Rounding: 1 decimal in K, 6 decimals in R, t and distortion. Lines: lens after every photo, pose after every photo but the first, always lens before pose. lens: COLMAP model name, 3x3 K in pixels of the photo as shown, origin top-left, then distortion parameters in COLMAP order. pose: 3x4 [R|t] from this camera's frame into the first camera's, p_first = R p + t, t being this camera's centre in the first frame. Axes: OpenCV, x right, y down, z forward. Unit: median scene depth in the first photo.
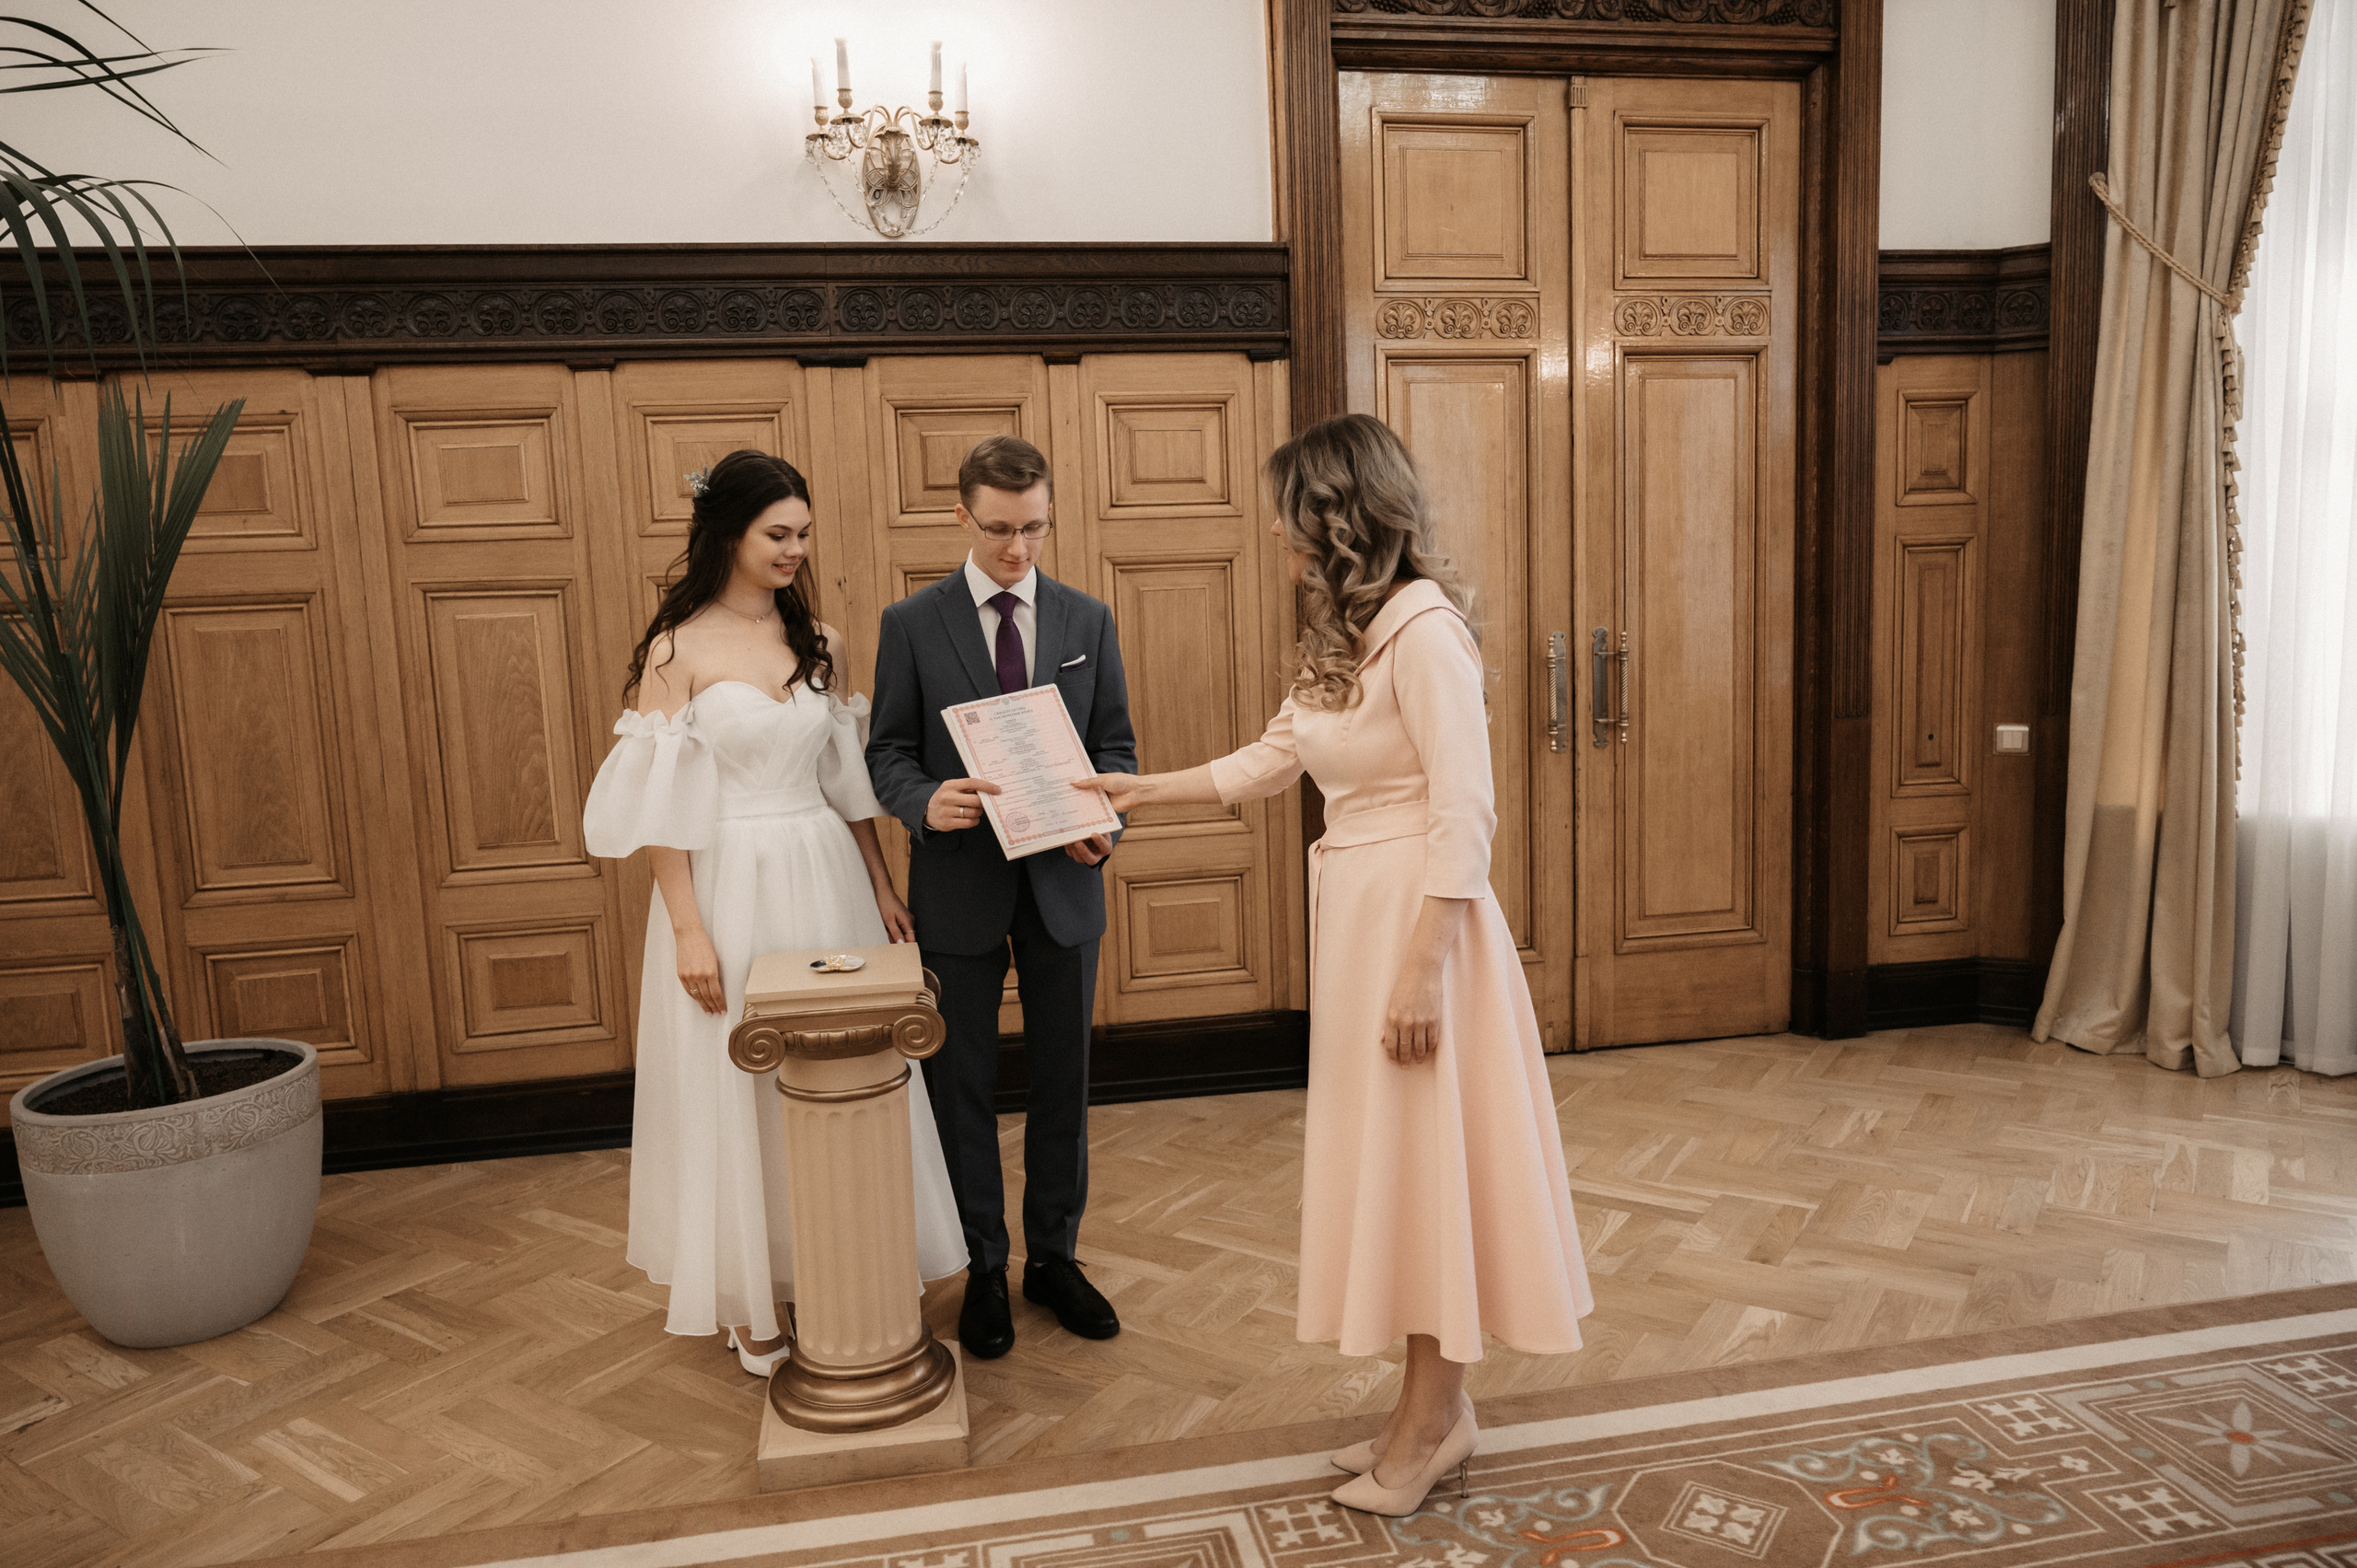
lens RADIAL K [[1577.1, 0, 1162.3], [0, 1577.1, 773.2], [0, 0, 1]] dist [-0.008218, 0.004175]
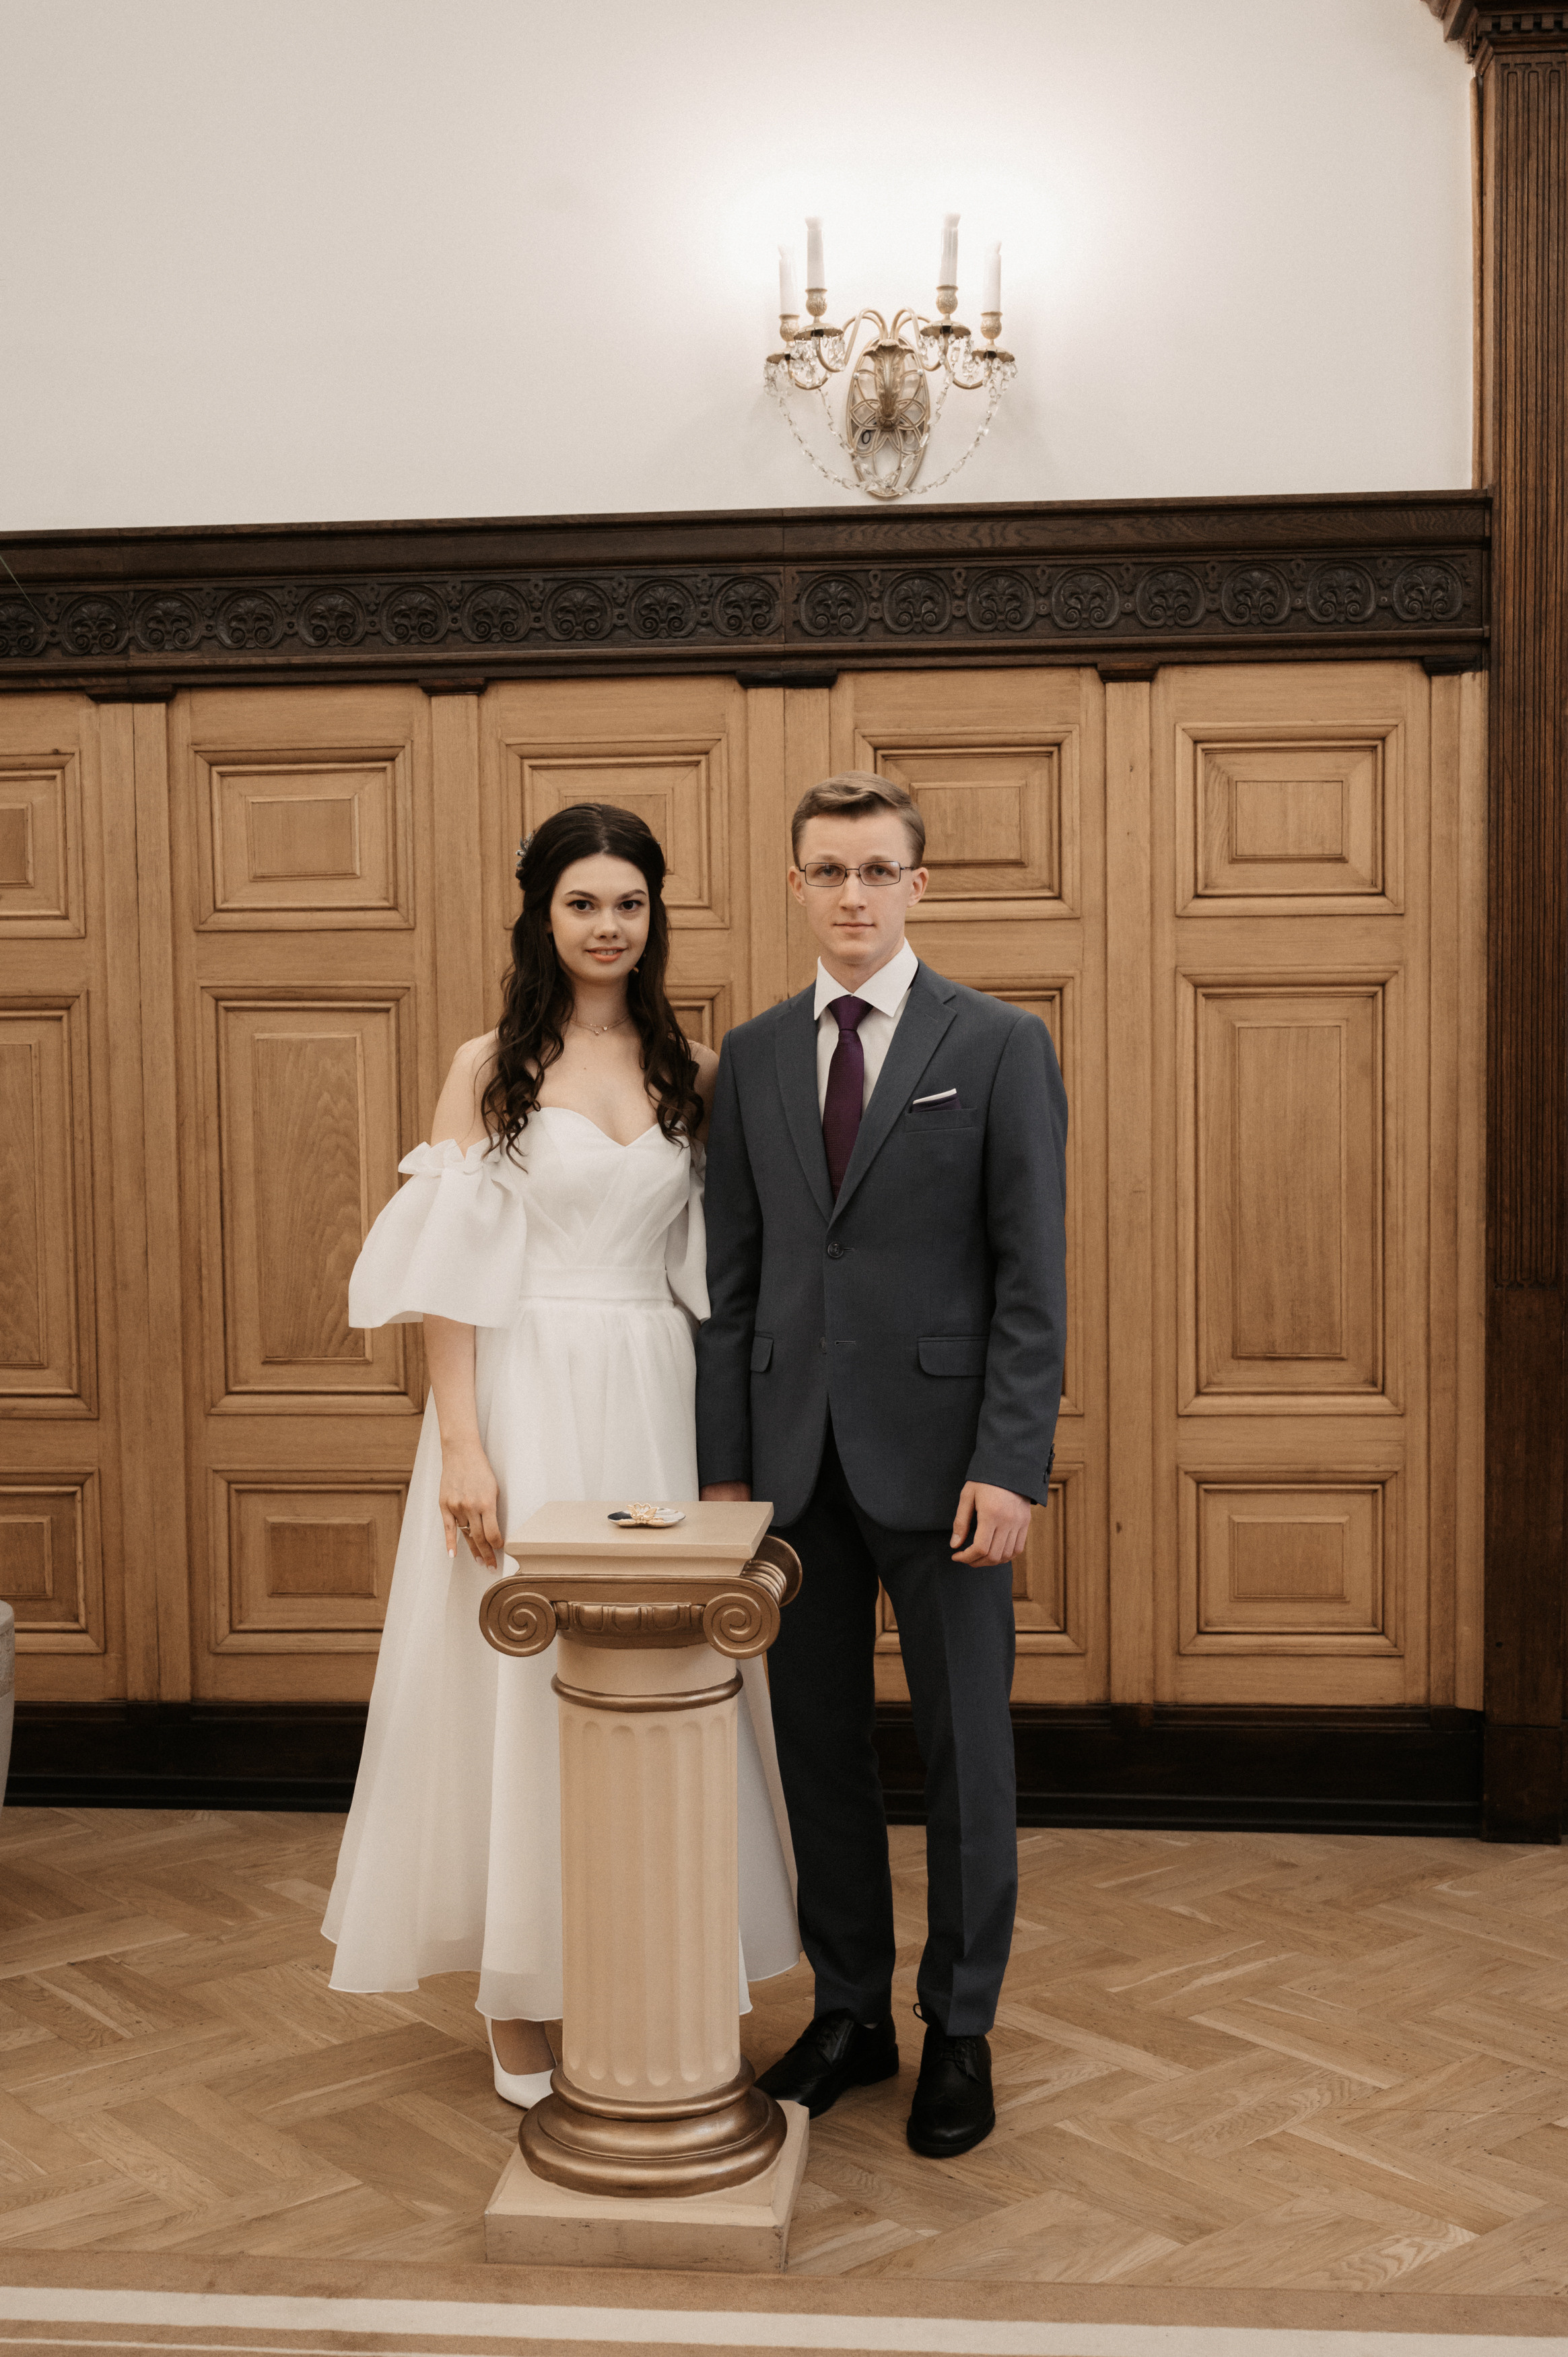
lens RADIAL K [[2601.1, 0, 807.1], [0, 2601.1, 1196.5], [0, 0, 1]] dist [0.004508, 0.004633]
pose [[0.965820, 0.042143, -0.255764, 0.098677], [-0.058653, 0.996634, -0.057268, 0.026504], [0.252490, 0.070312, 0.965041, -0.071550]]
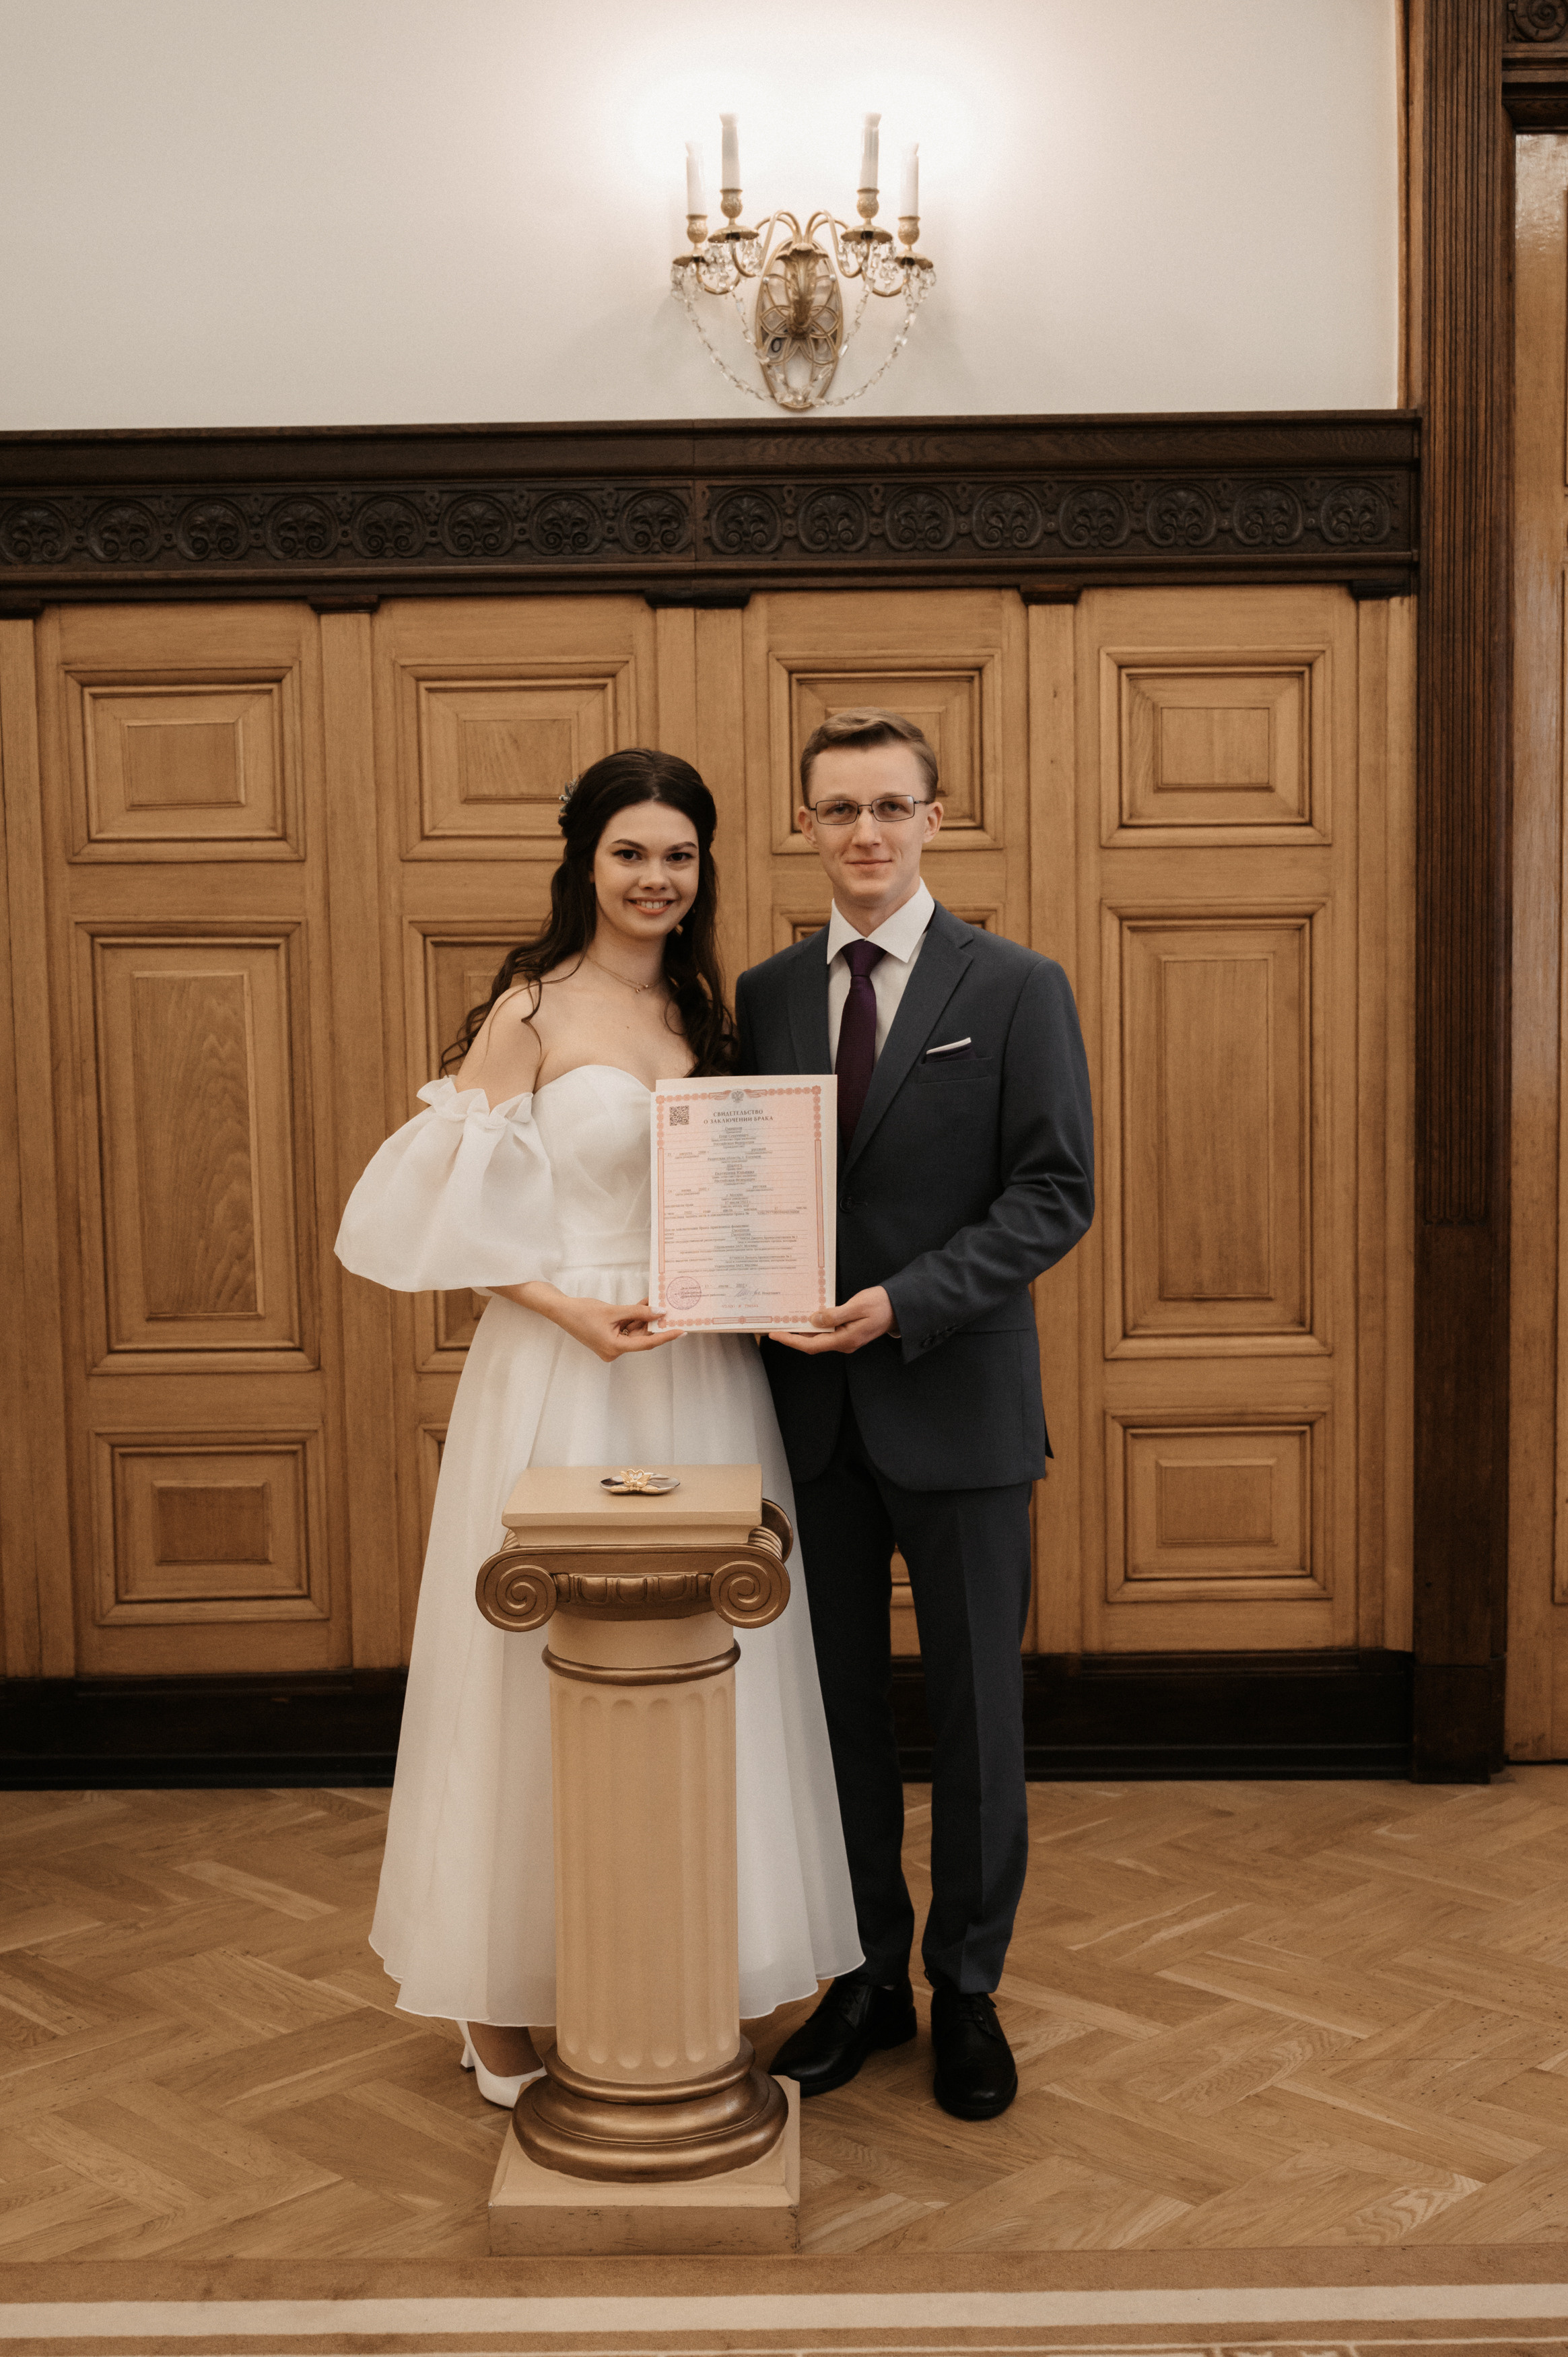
lens RADIAL K [[2701.8, 0, 805.1], [0, 2701.8, 1191.8], [0, 0, 1]] dist [0.004197, 0.003471]
pose [[0.984234, 0.037561, -0.172835, 0.038384], [-0.044234, 0.998411, -0.034921, 0.021761], [0.171248, 0.042015, 0.984332, -0.087707]]
